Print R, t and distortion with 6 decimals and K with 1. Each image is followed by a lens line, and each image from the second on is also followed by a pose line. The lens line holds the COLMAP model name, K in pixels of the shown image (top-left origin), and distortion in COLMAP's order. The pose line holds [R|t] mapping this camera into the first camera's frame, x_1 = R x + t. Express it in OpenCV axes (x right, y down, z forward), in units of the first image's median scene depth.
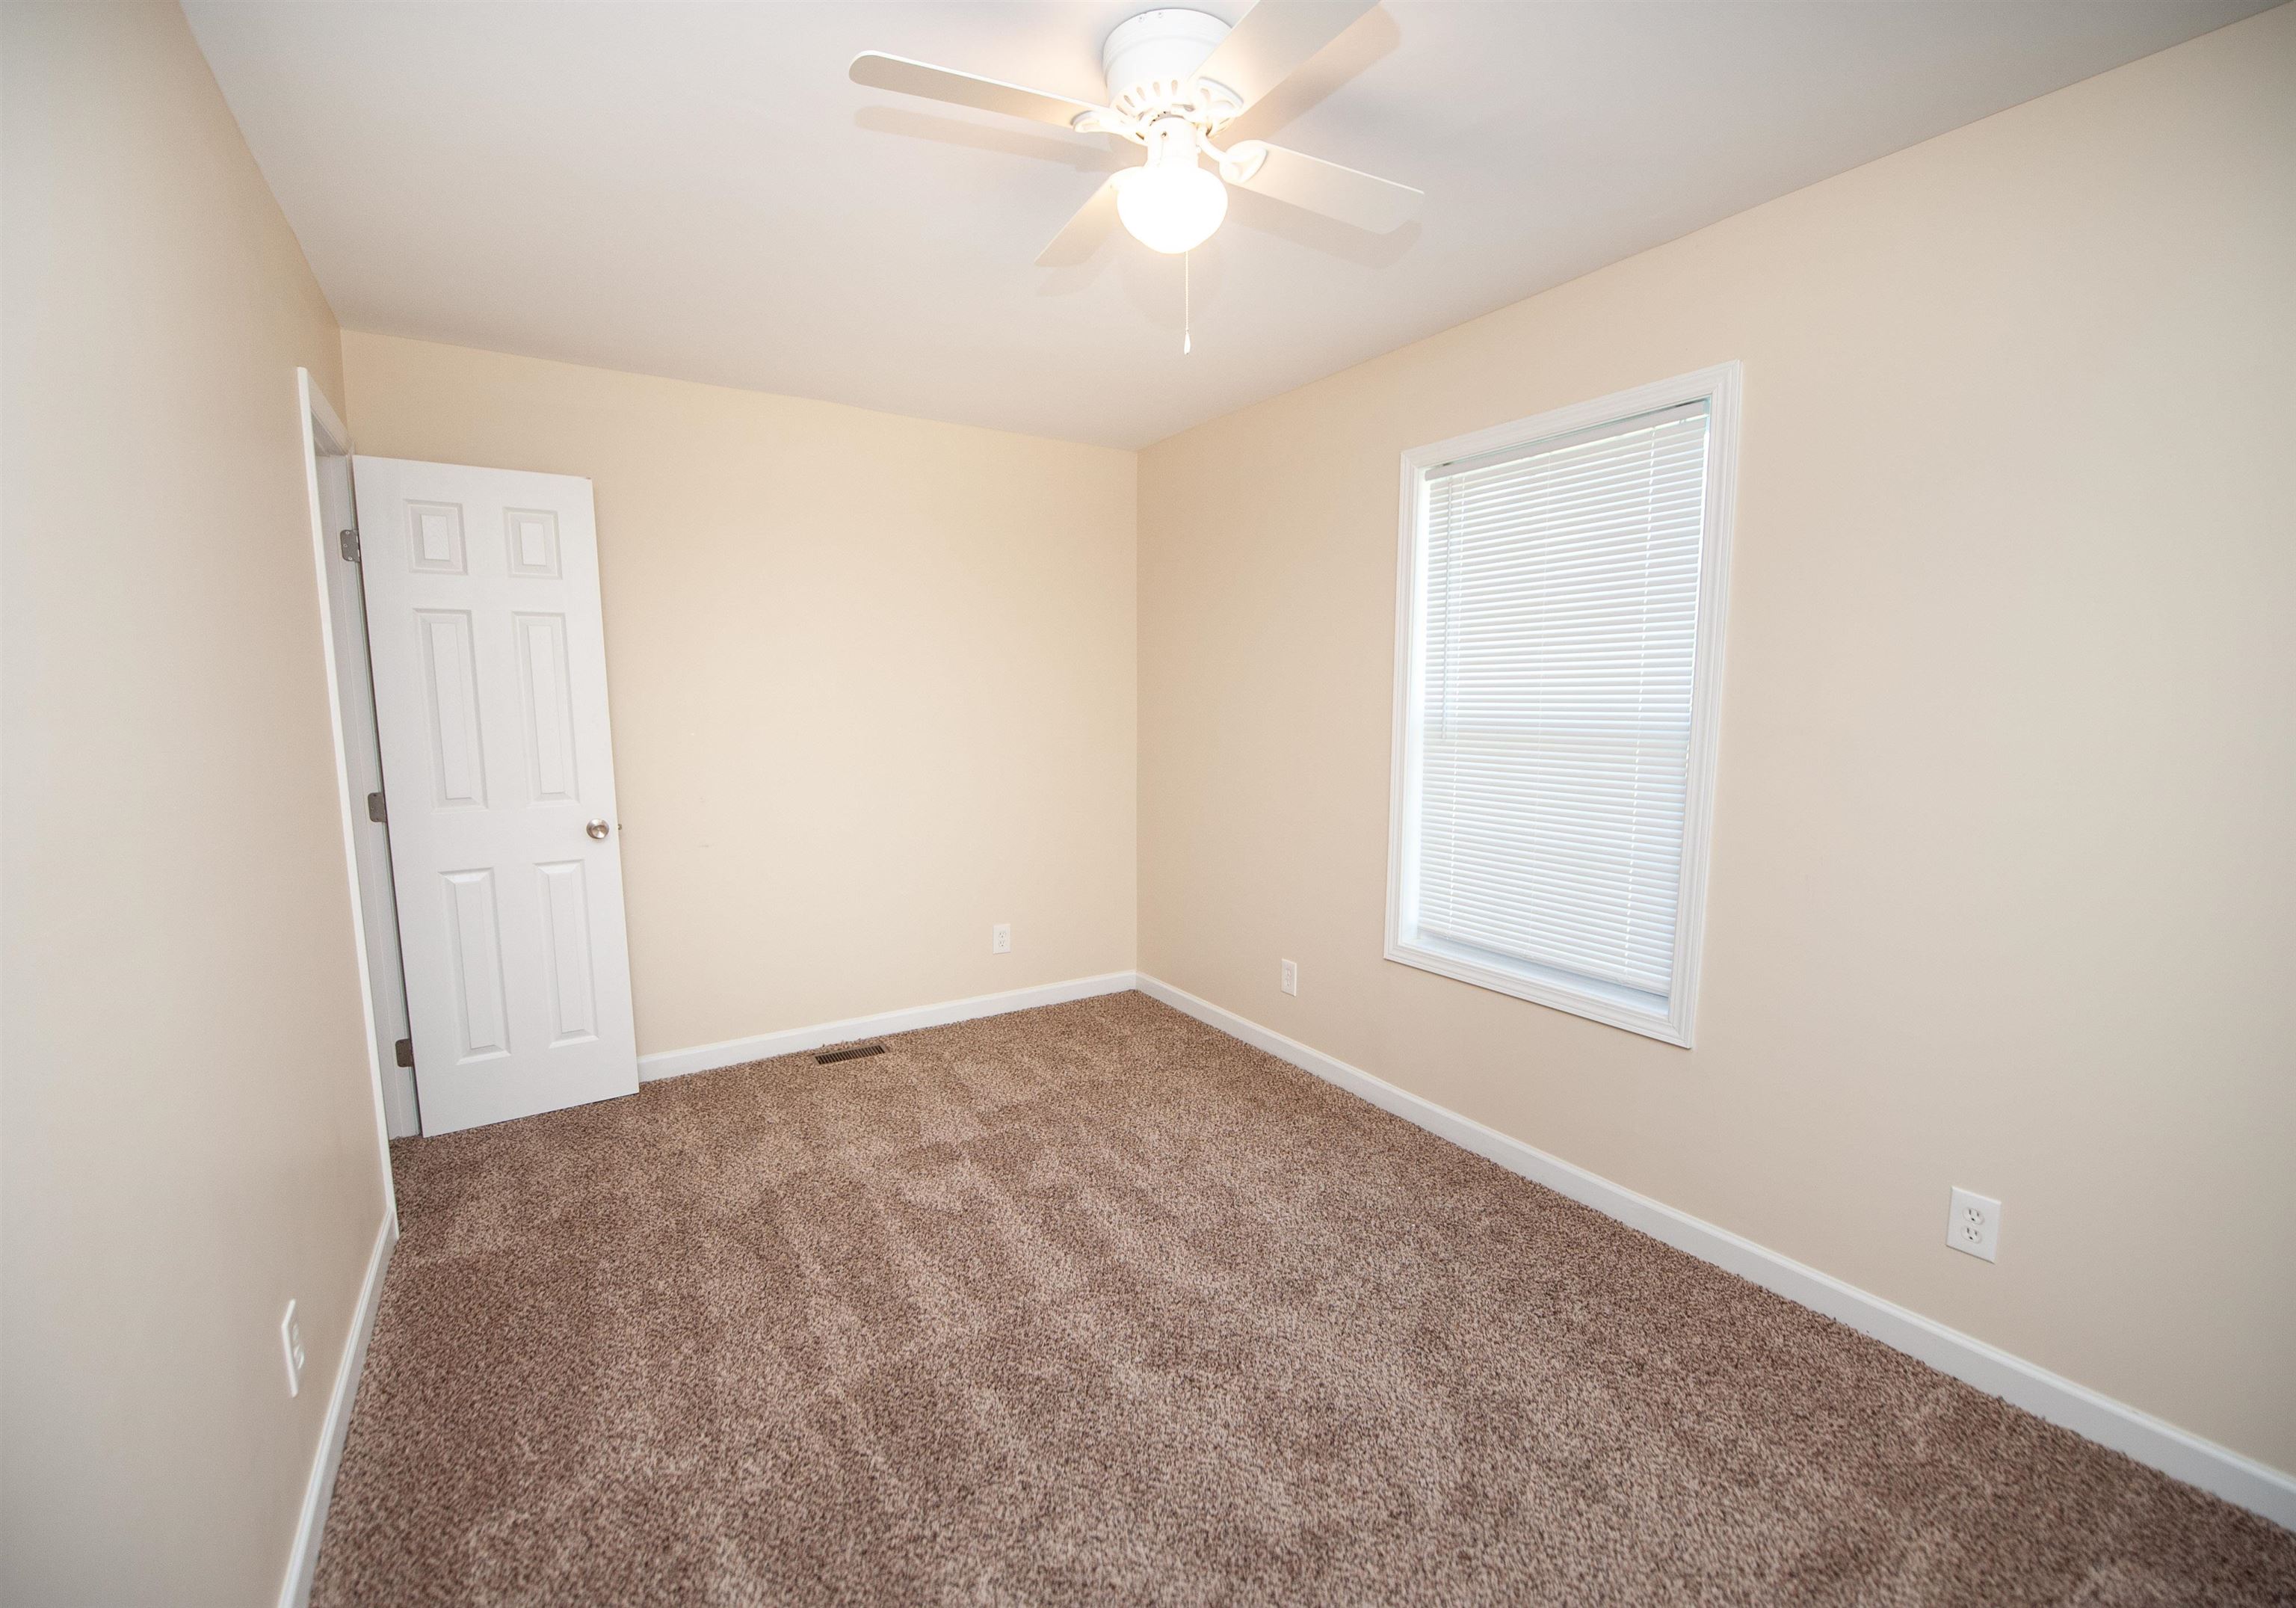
lens RADIAL K [[964.2, 0, 1148.0], [0, 964.2, 804.0], [0, 0, 1]] dist [-0.002231, -0.011512]
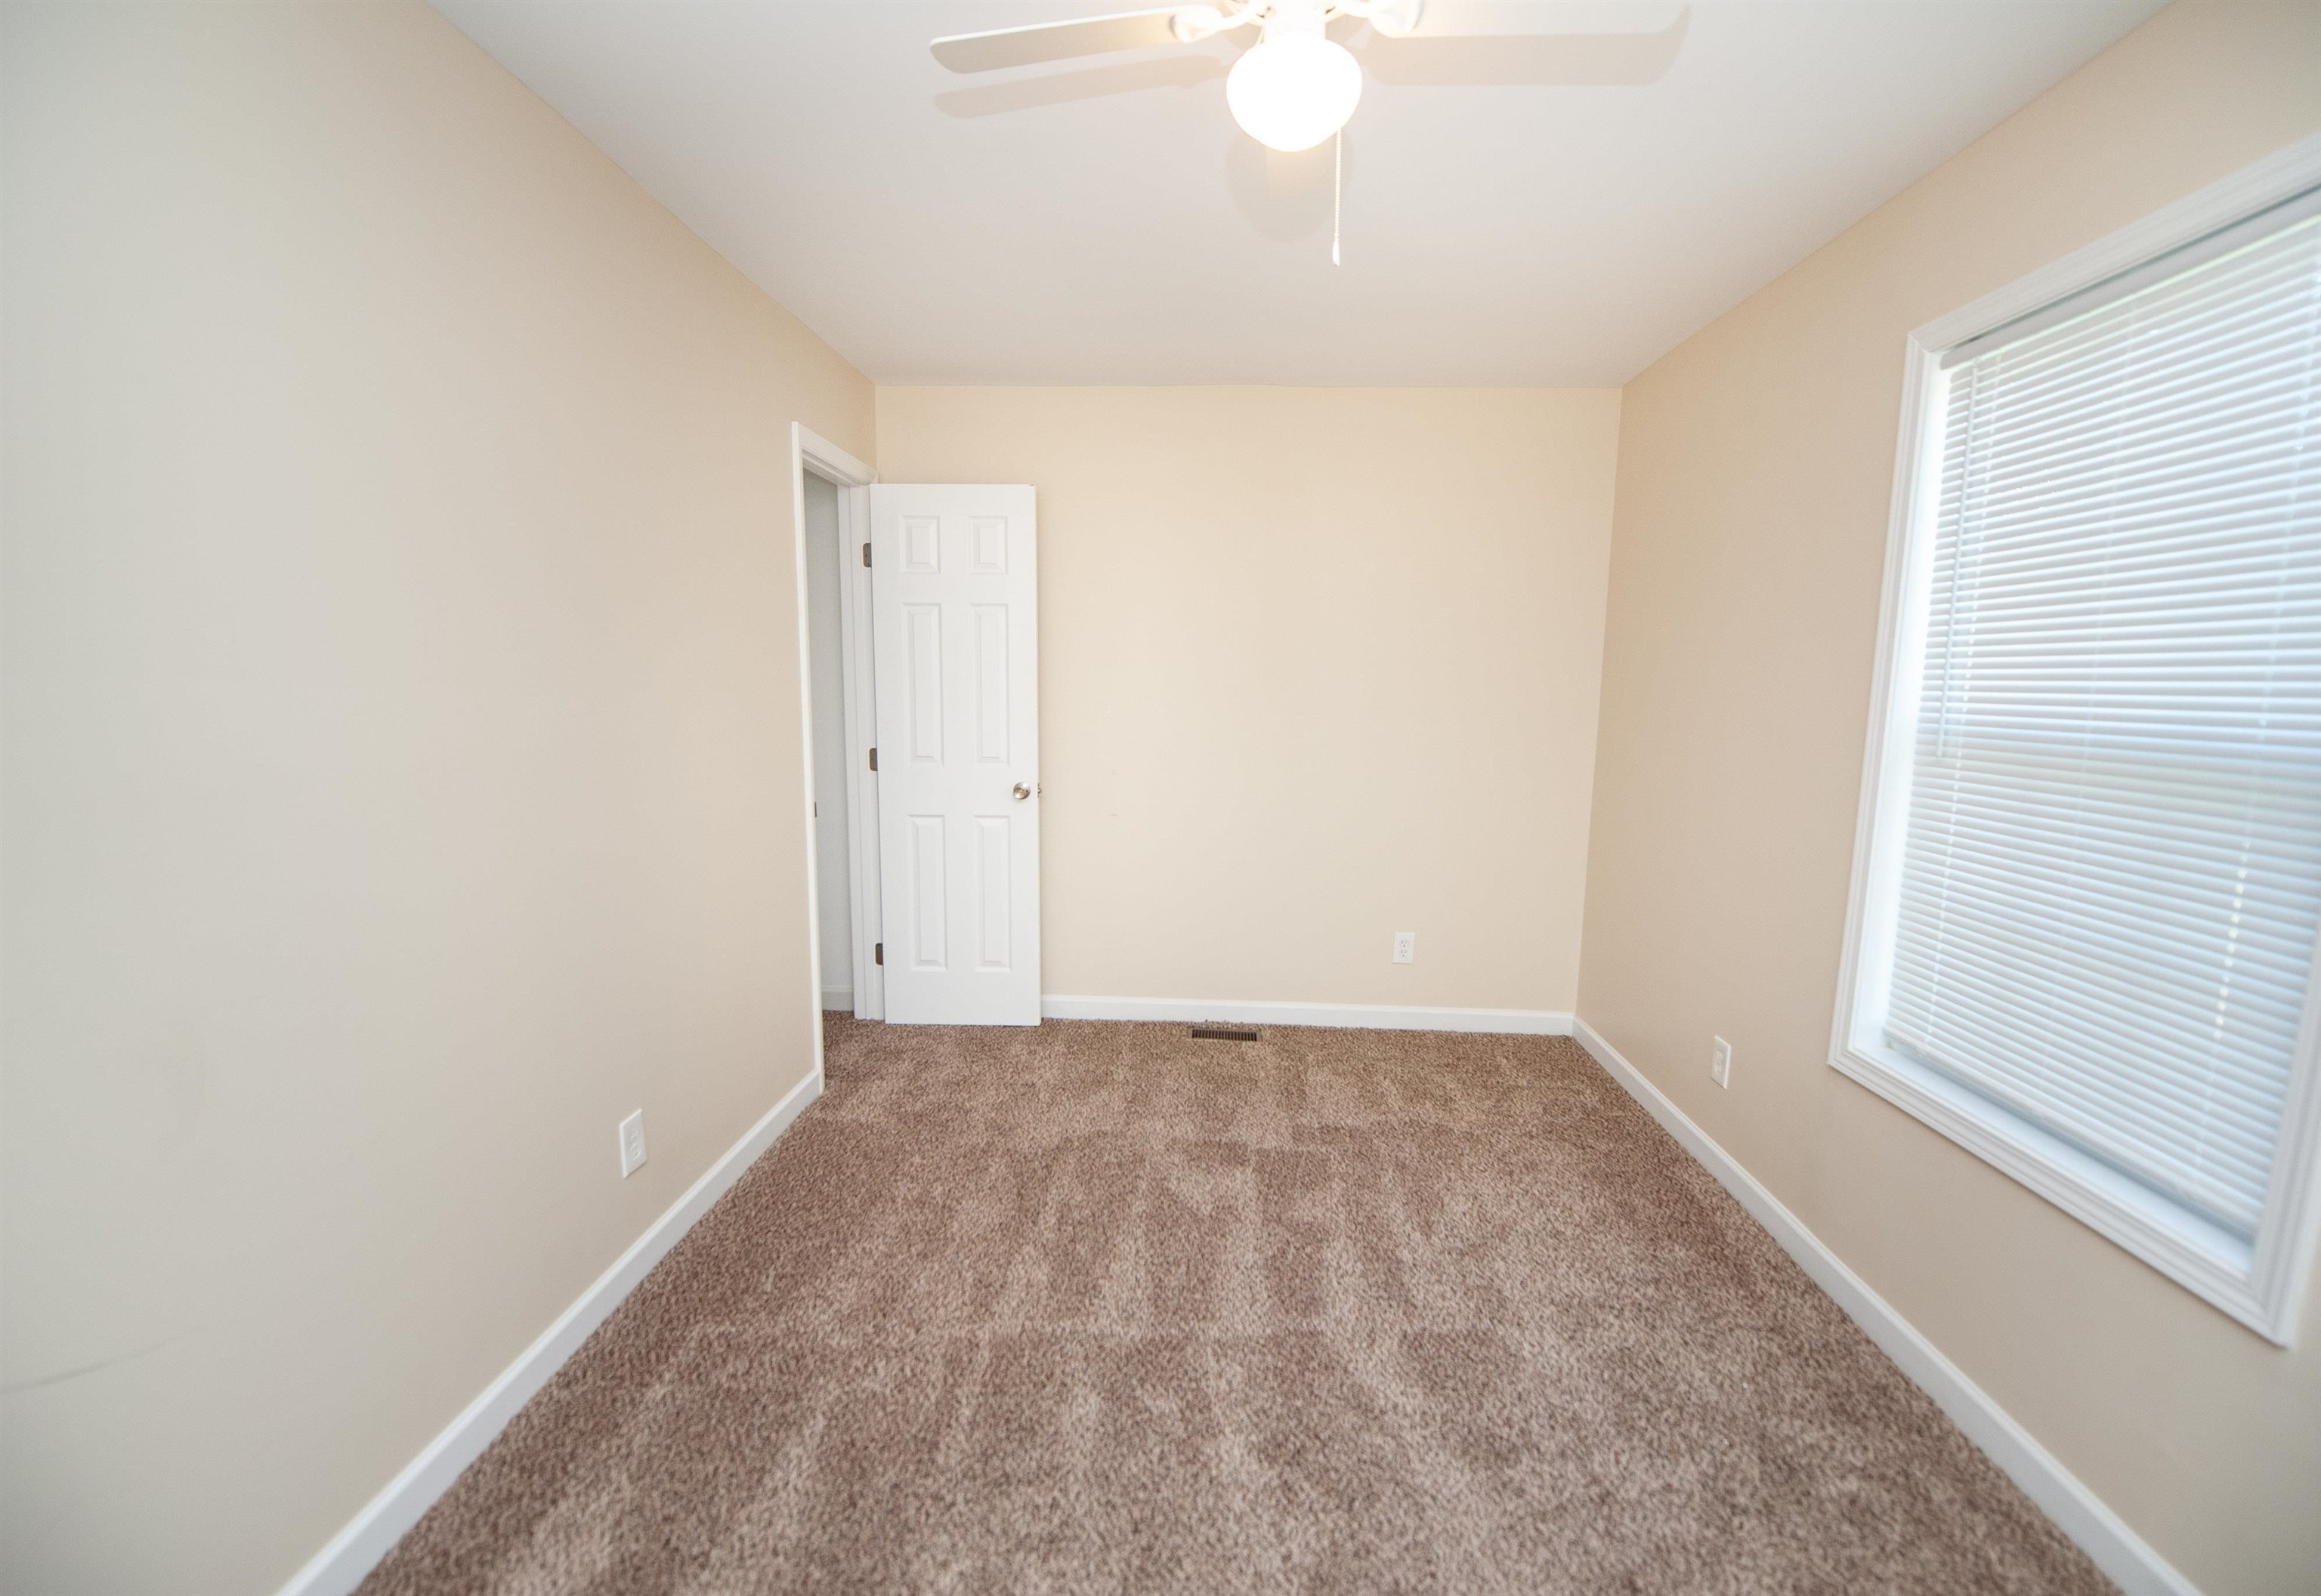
lens RADIAL K [[989.0, 0, 1160.5], [0, 989.0, 798.0], [0, 0, 1]] dist [-0.017231, -0.000359]
pose [[0.811527, 0.084477, -0.578176, 0.283203], [-0.081121, 0.996200, 0.031693, -0.018753], [0.578656, 0.021182, 0.815297, 0.152944]]
